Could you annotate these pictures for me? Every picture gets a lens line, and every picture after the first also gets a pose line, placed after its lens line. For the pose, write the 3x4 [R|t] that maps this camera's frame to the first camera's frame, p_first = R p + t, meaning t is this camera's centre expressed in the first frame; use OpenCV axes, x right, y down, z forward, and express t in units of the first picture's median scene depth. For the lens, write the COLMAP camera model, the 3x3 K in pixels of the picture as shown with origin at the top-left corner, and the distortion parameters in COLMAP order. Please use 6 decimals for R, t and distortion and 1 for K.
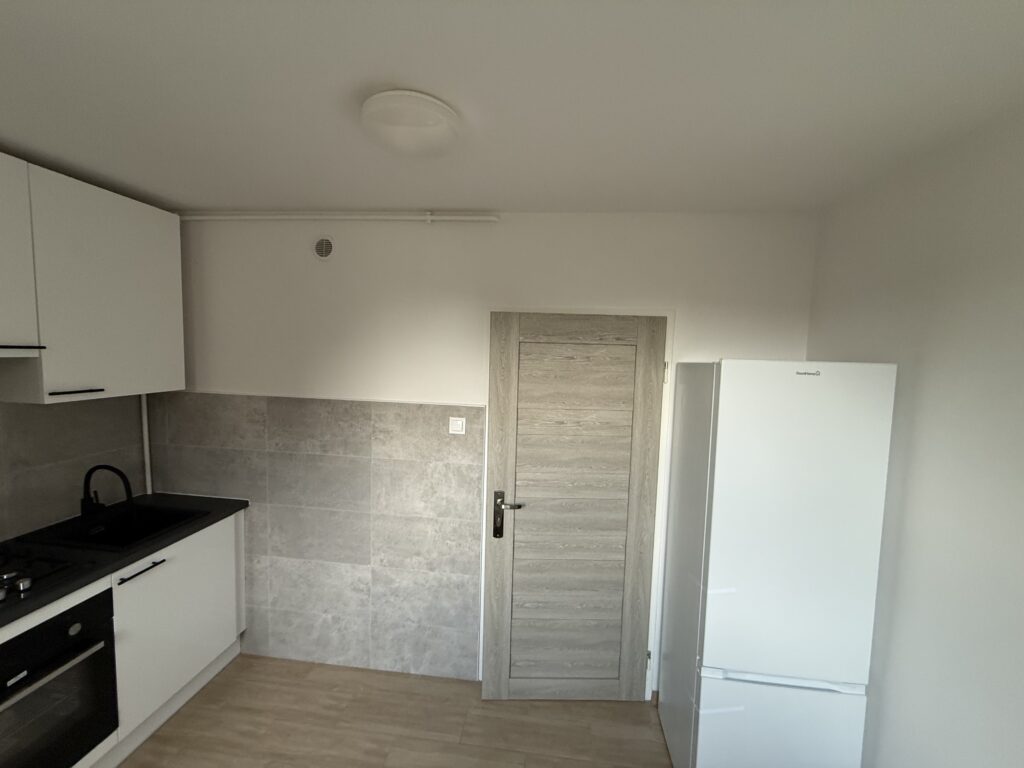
lens RADIAL K [[409.1, 0, 512.0], [0, 409.1, 384.0], [0, 0, 1]] dist [0.000624, 0.000032]
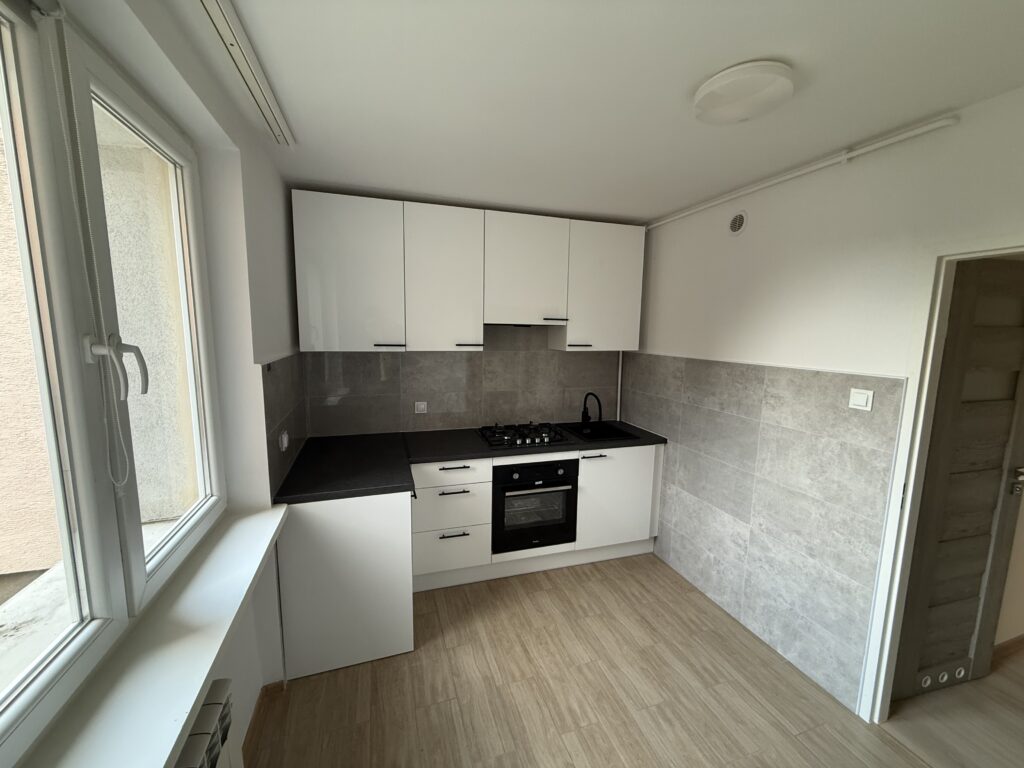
lens RADIAL K [[409.1, 0, 512.0], [0, 409.1, 384.0], [0, 0, 1]] dist [0.000624, 0.000032]
pose [[0.422719, 0.093484, -0.901426, 0.301696], [-0.076500, 0.994796, 0.067293, 0.066033], [0.903026, 0.040513, 0.427671, 0.001371]]
